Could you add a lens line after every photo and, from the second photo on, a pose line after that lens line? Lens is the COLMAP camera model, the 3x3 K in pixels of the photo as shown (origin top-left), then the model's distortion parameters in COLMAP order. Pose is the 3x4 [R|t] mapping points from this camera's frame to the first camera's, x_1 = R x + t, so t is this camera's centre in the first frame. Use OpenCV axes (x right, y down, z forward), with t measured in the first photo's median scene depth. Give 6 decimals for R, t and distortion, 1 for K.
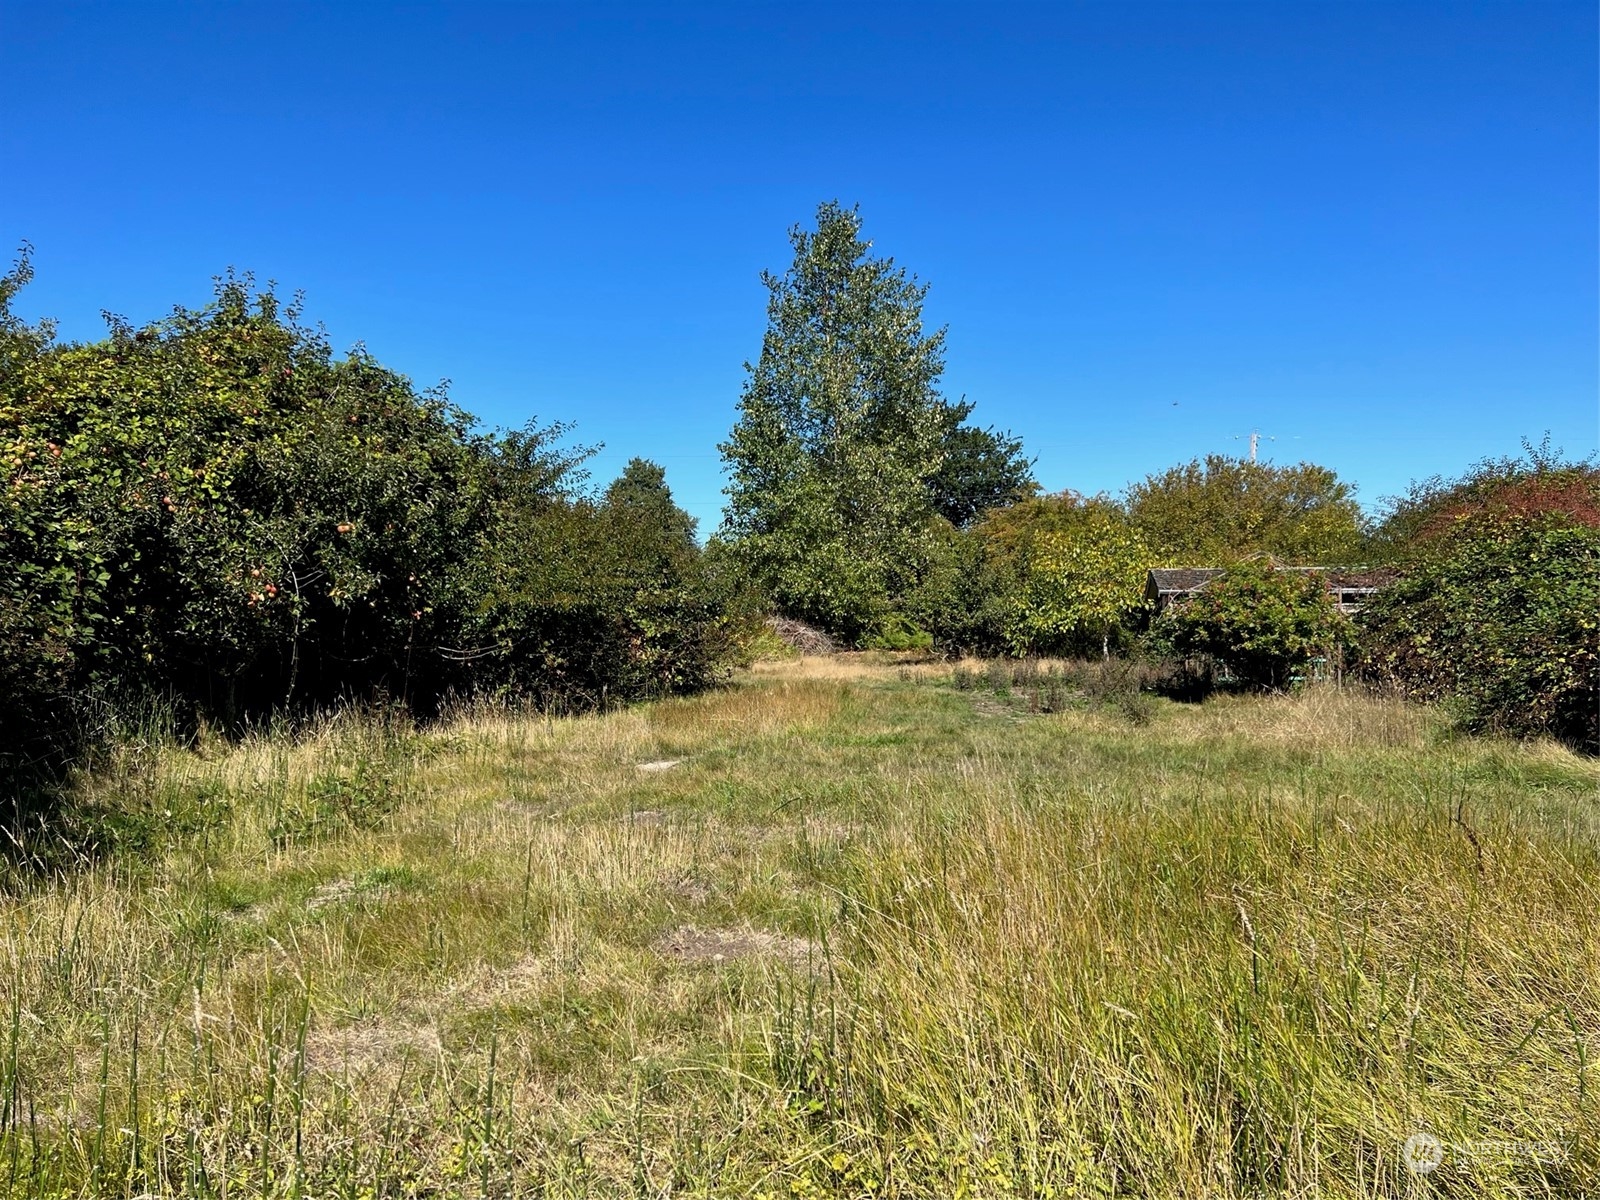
lens RADIAL K [[1195.8, 0, 809.4], [0, 1195.8, 604.3], [0, 0, 1]] dist [0.059907, -0.056155]
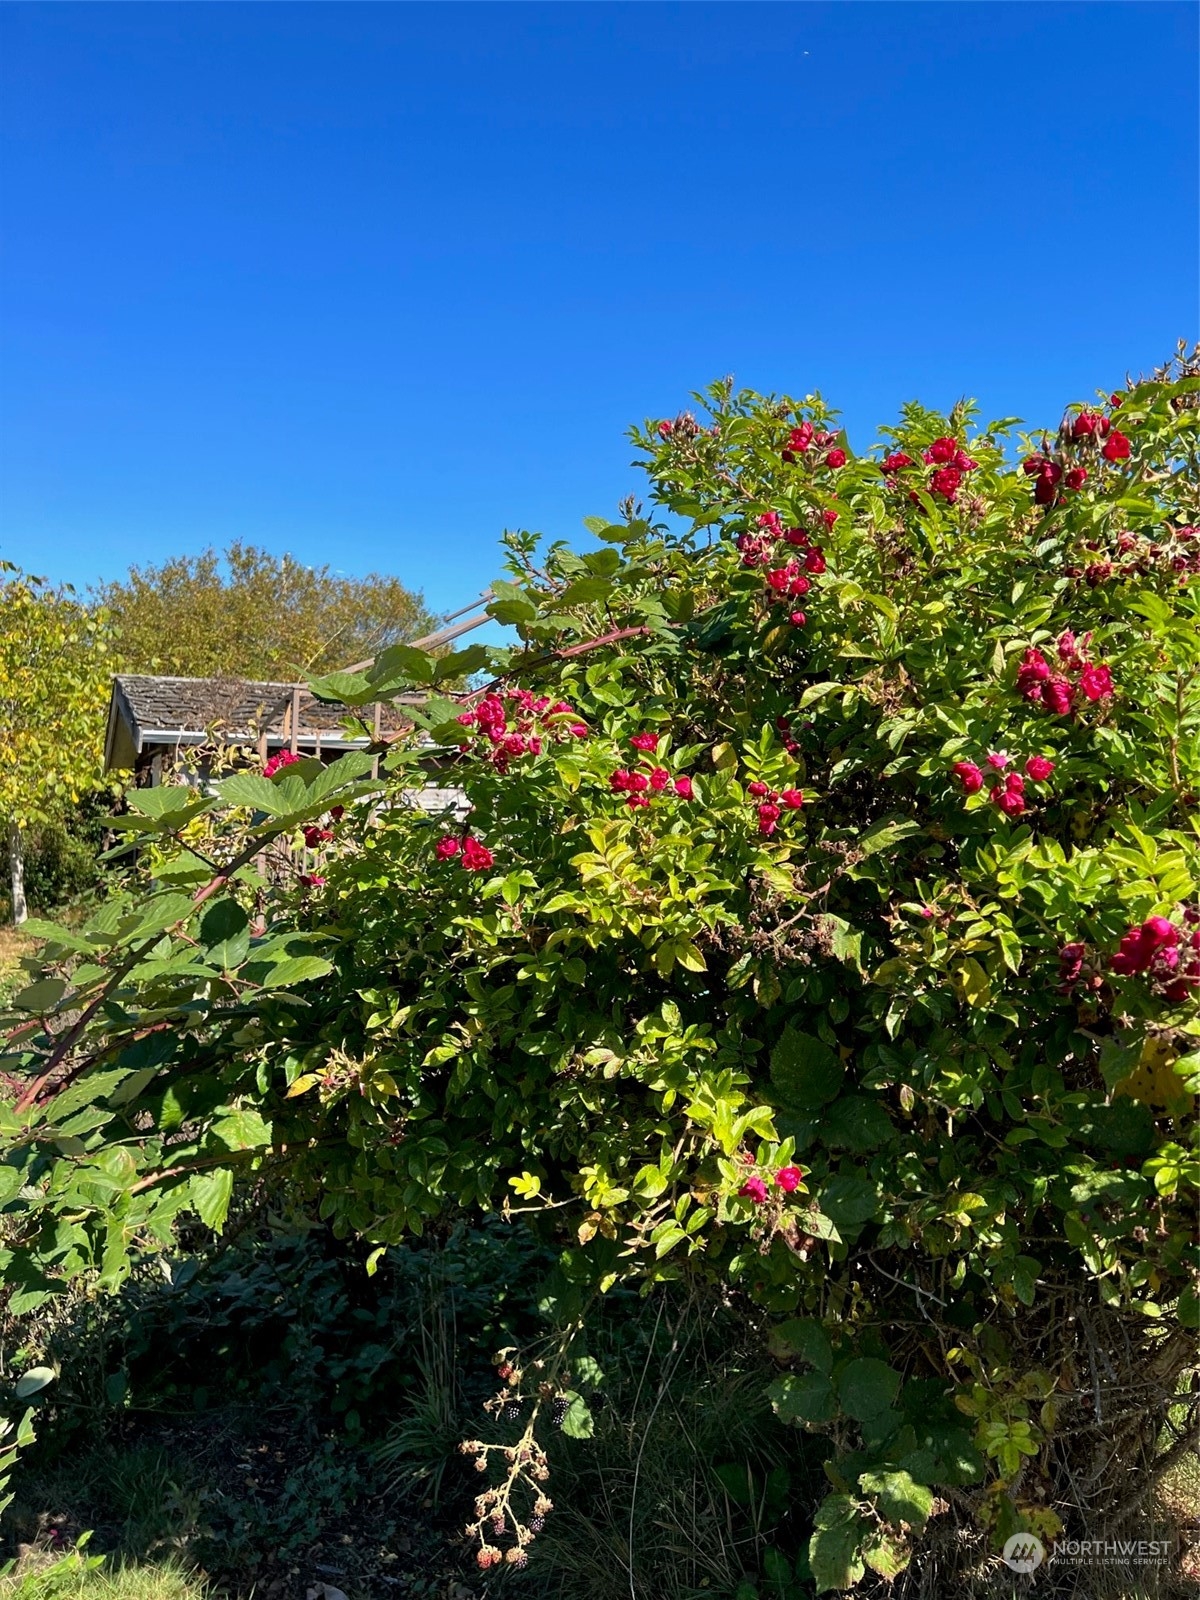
lens RADIAL K [[1195.8, 0, 600.2], [0, 1195.8, 799.4], [0, 0, 1]] dist [0.059907, -0.056155]
pose [[0.805193, -0.005387, 0.592989, 0.104495], [0.000883, 0.999969, 0.007884, 0.001585], [-0.593013, -0.005824, 0.805172, 0.350955]]
